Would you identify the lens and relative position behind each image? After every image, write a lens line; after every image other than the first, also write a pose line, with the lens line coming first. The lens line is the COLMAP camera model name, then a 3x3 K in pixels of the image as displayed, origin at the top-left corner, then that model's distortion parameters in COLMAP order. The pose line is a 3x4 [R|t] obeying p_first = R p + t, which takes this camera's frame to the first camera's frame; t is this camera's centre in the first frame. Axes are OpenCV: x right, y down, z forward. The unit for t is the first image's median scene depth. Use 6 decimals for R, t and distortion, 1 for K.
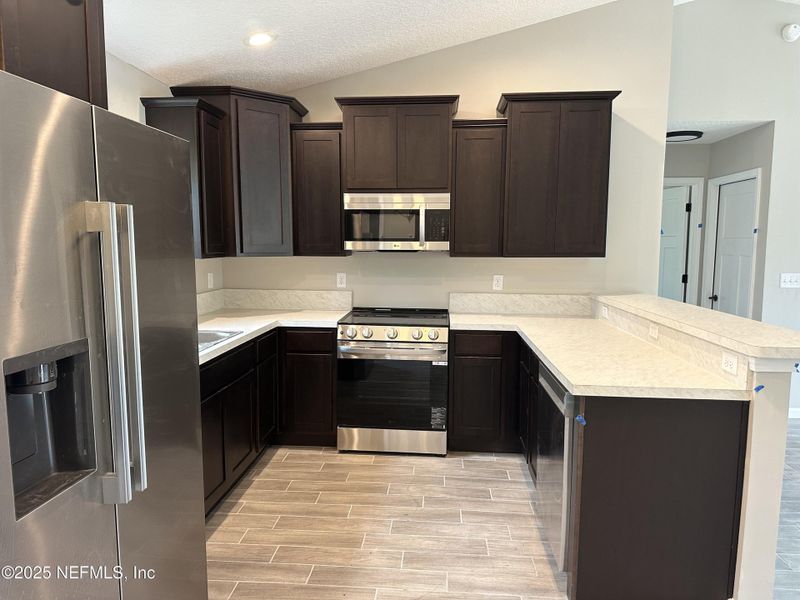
lens RADIAL K [[559.1, 0, 397.6], [0, 559.1, 299.8], [0, 0, 1]] dist [0.053096, -0.051996]
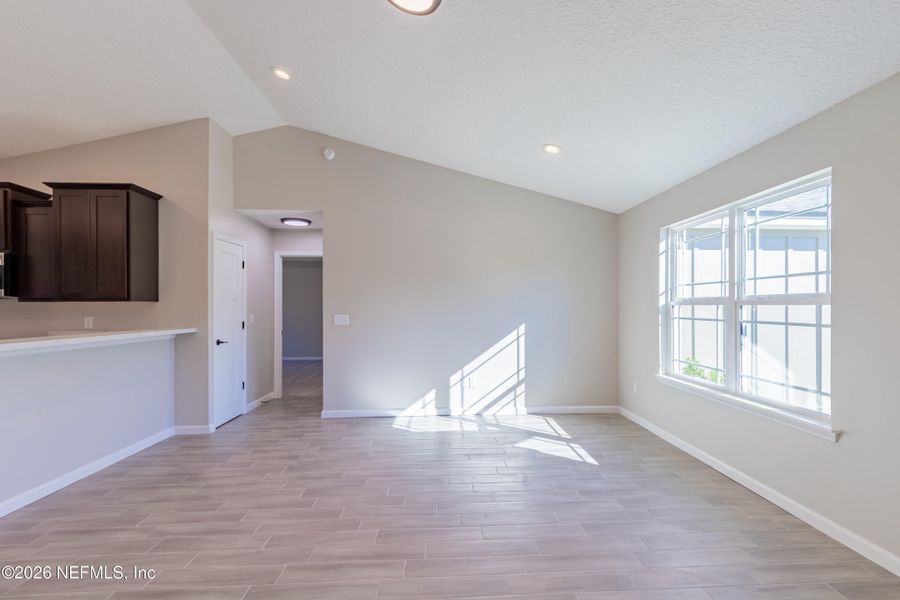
lens RADIAL K [[407.9, 0, 461.9], [0, 407.9, 305.8], [0, 0, 1]] dist [0.009994, -0.002110]
pose [[0.990771, -0.005960, 0.135416, 1.052579], [0.019833, 0.994655, -0.101334, 0.052985], [-0.134089, 0.103084, 0.985593, -0.088319]]
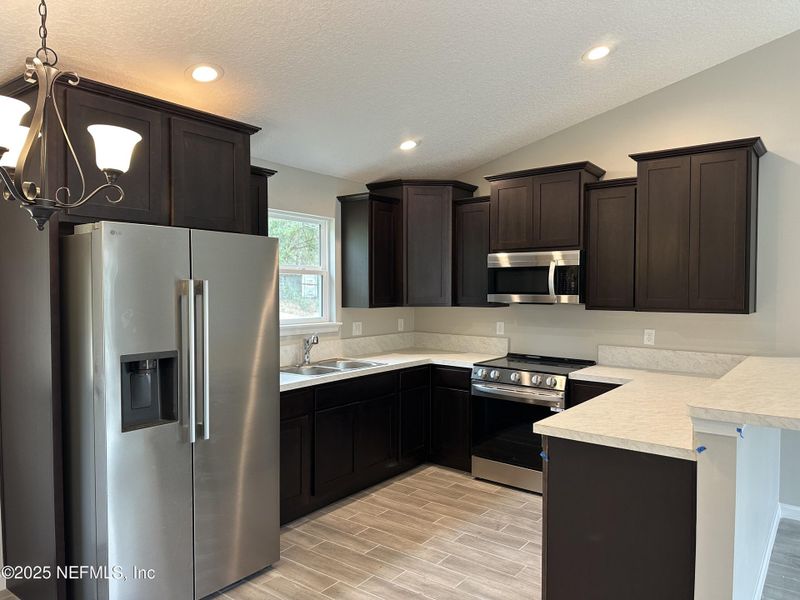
lens RADIAL K [[559.1, 0, 400.4], [0, 559.1, 298.6], [0, 0, 1]] dist [0.053096, -0.051996]
pose [[0.841091, 0.008315, -0.540830, 0.395530], [-0.055241, 0.995974, -0.070598, -0.004497], [0.538065, 0.089255, 0.838164, -0.078212]]
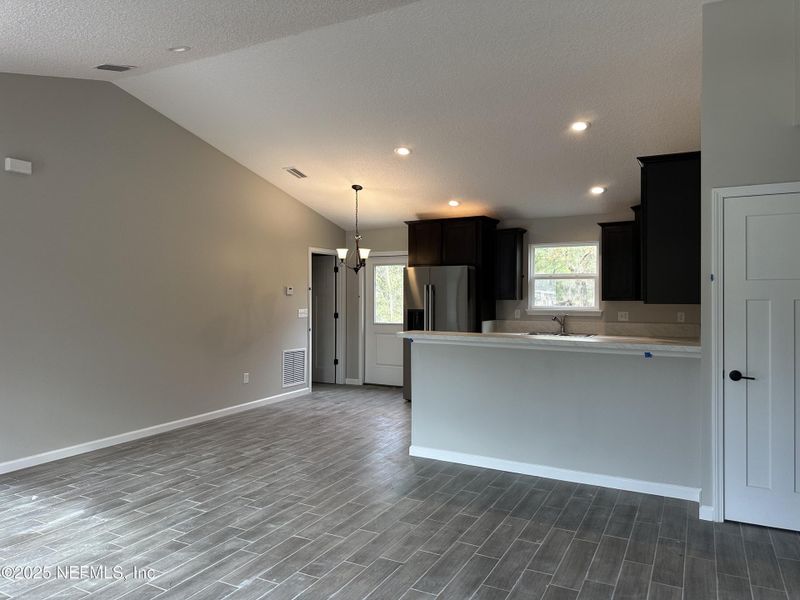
lens RADIAL K [[559.1, 0, 406.0], [0, 559.1, 292.9], [0, 0, 1]] dist [0.053096, -0.051996]
pose [[-0.389374, -0.008986, -0.921036, 1.581519], [-0.098383, 0.994638, 0.031888, -0.085035], [0.915810, 0.103030, -0.388170, 1.009060]]
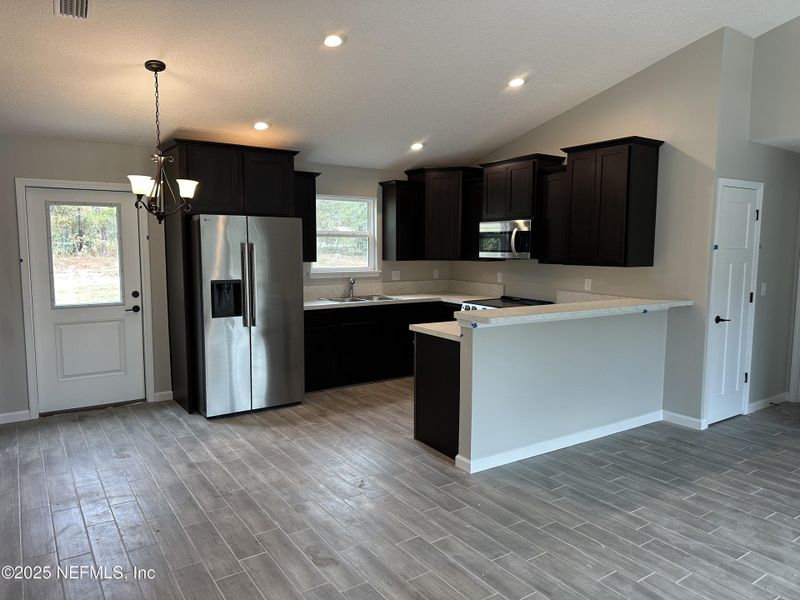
lens RADIAL K [[559.1, 0, 403.6], [0, 559.1, 299.4], [0, 0, 1]] dist [0.053096, -0.051996]
pose [[0.624496, 0.076413, -0.777281, 1.062403], [-0.082993, 0.996060, 0.031241, -0.001647], [0.776606, 0.044999, 0.628377, -0.175132]]
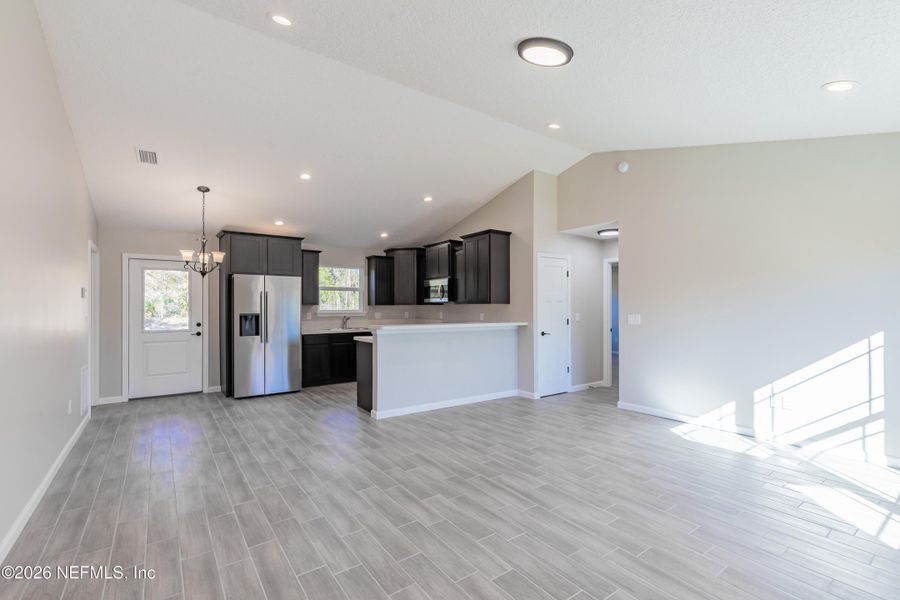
lens RADIAL K [[407.9, 0, 466.3], [0, 407.9, 305.6], [0, 0, 1]] dist [0.009994, -0.002110]
pose [[0.657993, -0.010828, -0.752946, 1.502003], [-0.070844, 0.994572, -0.076212, 0.057944], [0.749684, 0.103488, 0.653654, -0.086052]]
